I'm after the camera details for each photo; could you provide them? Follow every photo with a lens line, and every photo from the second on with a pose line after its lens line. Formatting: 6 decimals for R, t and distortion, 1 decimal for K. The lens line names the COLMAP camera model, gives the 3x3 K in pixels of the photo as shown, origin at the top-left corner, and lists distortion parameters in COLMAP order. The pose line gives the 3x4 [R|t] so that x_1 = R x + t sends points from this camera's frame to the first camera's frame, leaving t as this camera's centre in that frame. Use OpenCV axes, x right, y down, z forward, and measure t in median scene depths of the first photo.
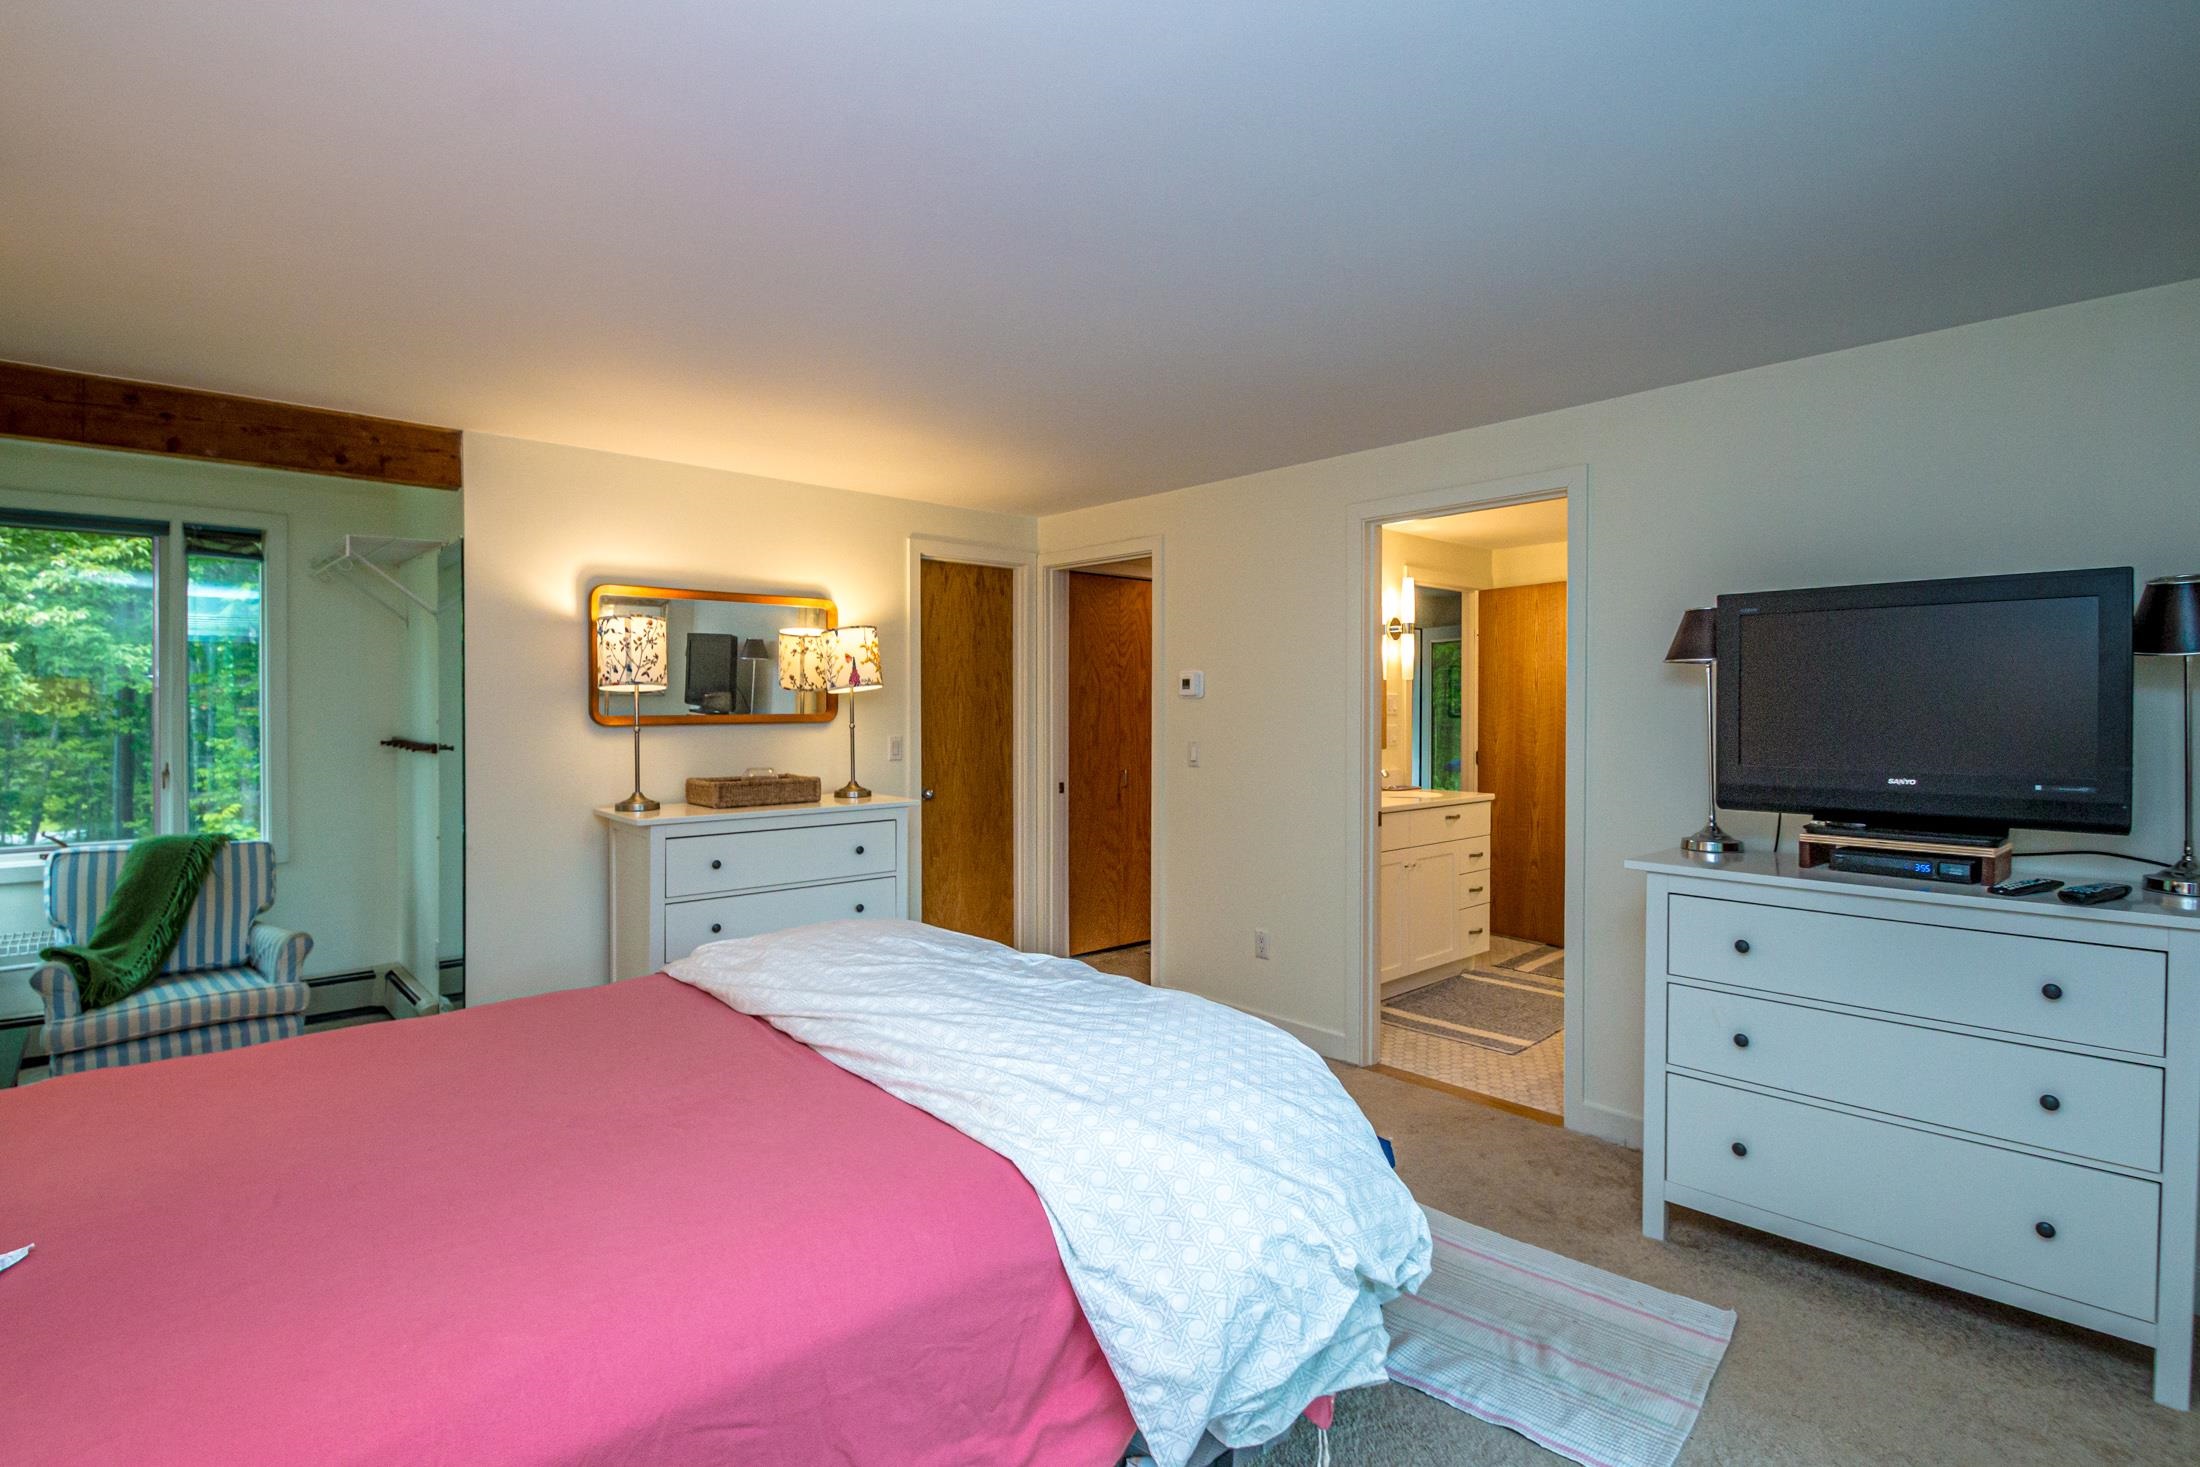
lens RADIAL K [[1064.6, 0, 1089.1], [0, 1064.6, 716.4], [0, 0, 1]] dist [-0.003158, -0.000334]
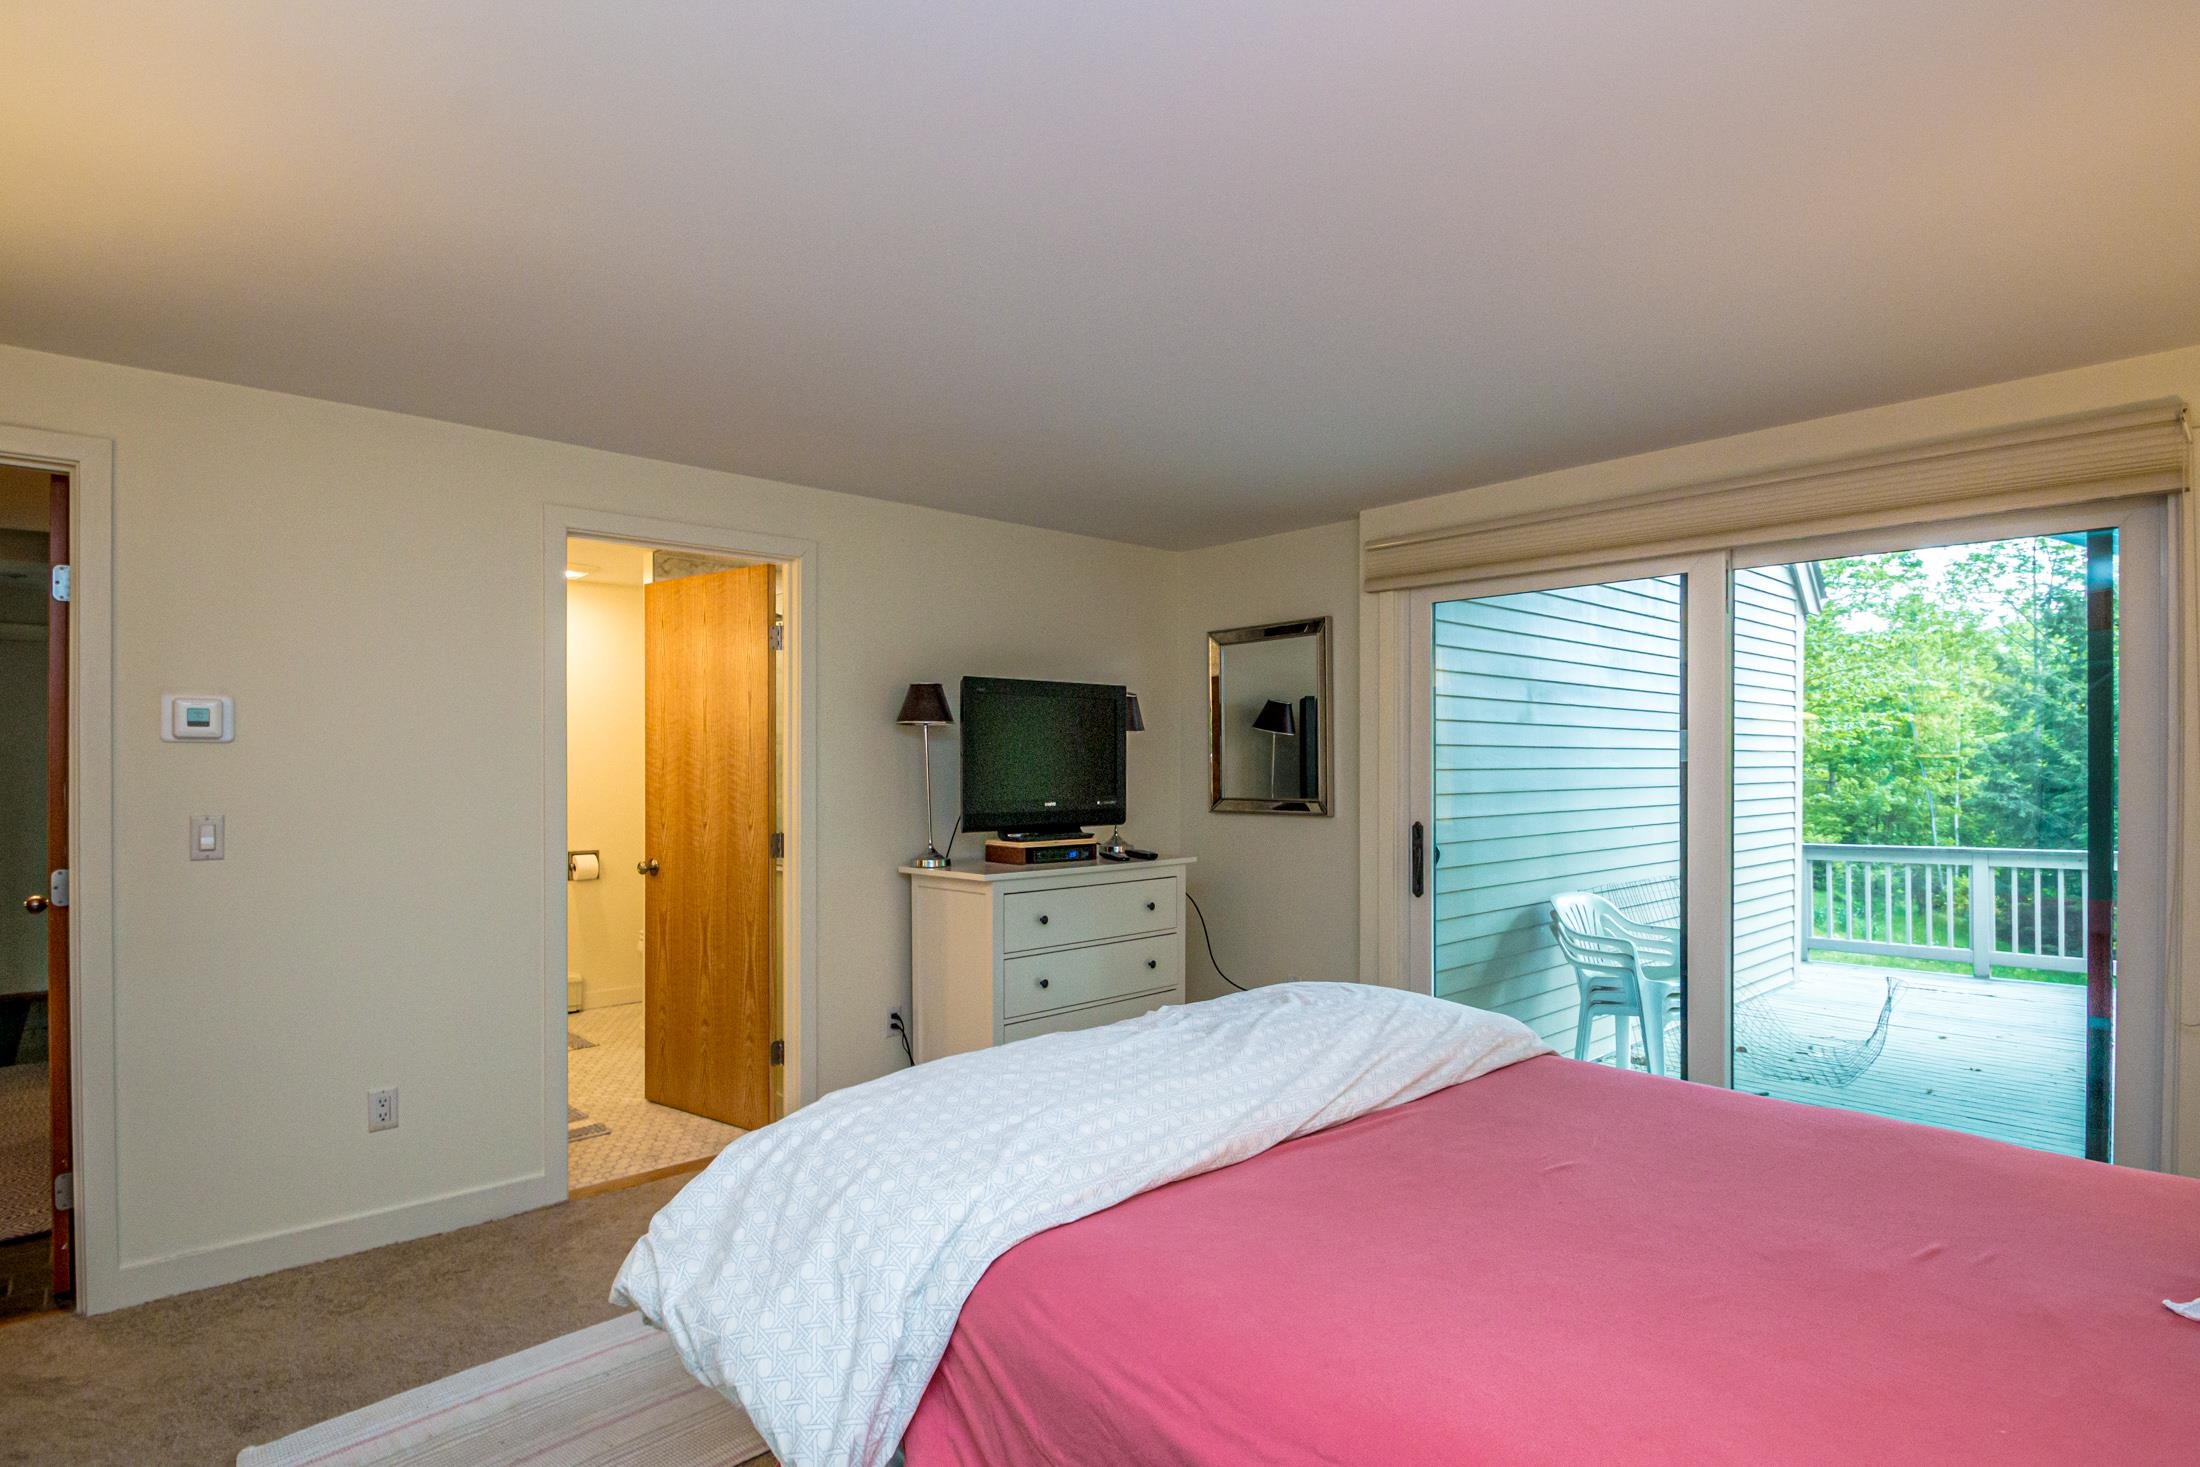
lens RADIAL K [[1103.9, 0, 1086.5], [0, 1103.9, 753.3], [0, 0, 1]] dist [-0.005016, -0.000489]
pose [[-0.004996, 0.012018, 0.999915, -0.919497], [0.012787, 0.999847, -0.011954, 0.003309], [-0.999906, 0.012726, -0.005149, 0.933220]]
